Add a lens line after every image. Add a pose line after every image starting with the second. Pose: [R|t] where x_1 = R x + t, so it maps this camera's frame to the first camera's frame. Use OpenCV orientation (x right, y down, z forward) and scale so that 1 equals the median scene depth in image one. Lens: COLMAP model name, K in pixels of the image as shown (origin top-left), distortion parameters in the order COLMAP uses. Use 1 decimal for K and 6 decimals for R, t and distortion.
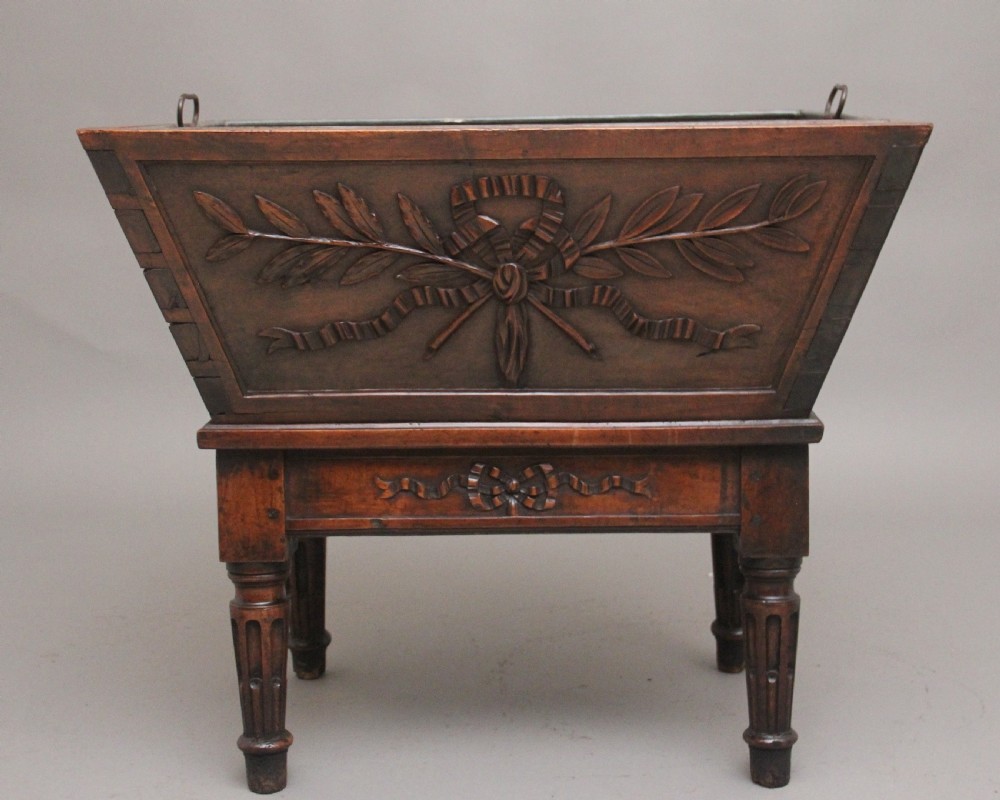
lens RADIAL K [[1535.8, 0, 521.6], [0, 1535.8, 400.3], [0, 0, 1]] dist [-0.032117, -0.021983]
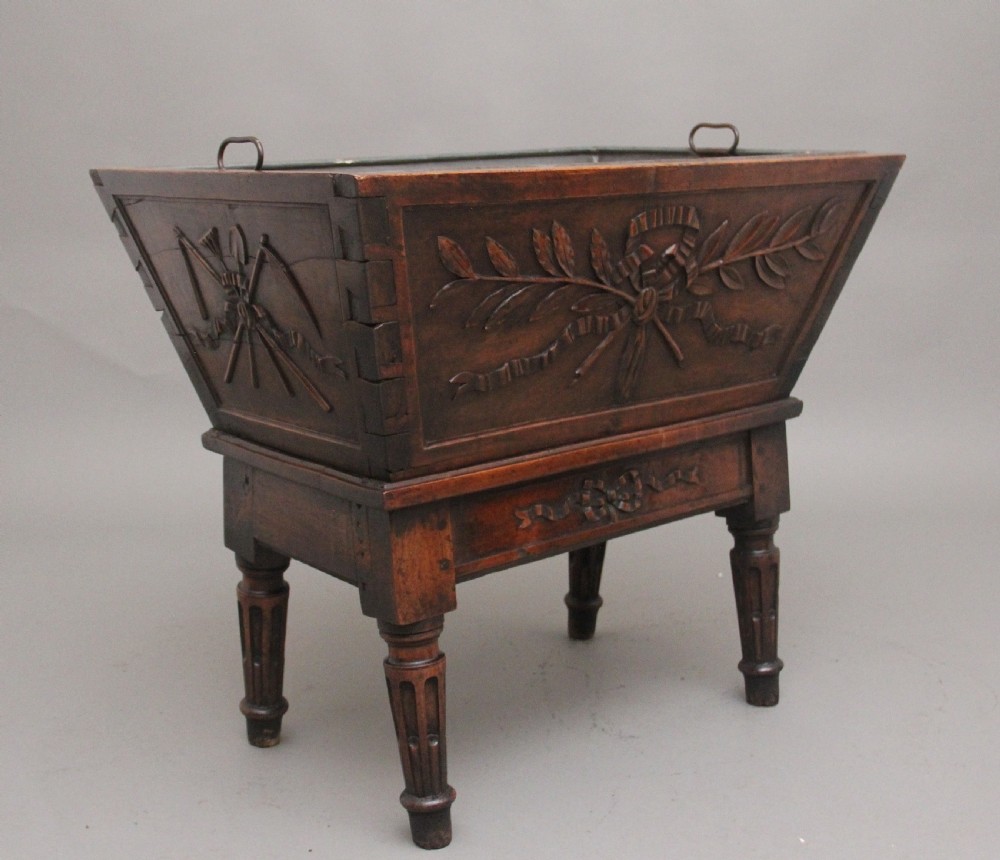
lens RADIAL K [[1407.8, 0, 500.0], [0, 1407.8, 430.0], [0, 0, 1]] dist [-0.097238, 0.037426]
pose [[0.764388, -0.141594, 0.629017, -0.695789], [0.136630, 0.989004, 0.056594, -0.057203], [-0.630114, 0.042683, 0.775329, 0.282980]]
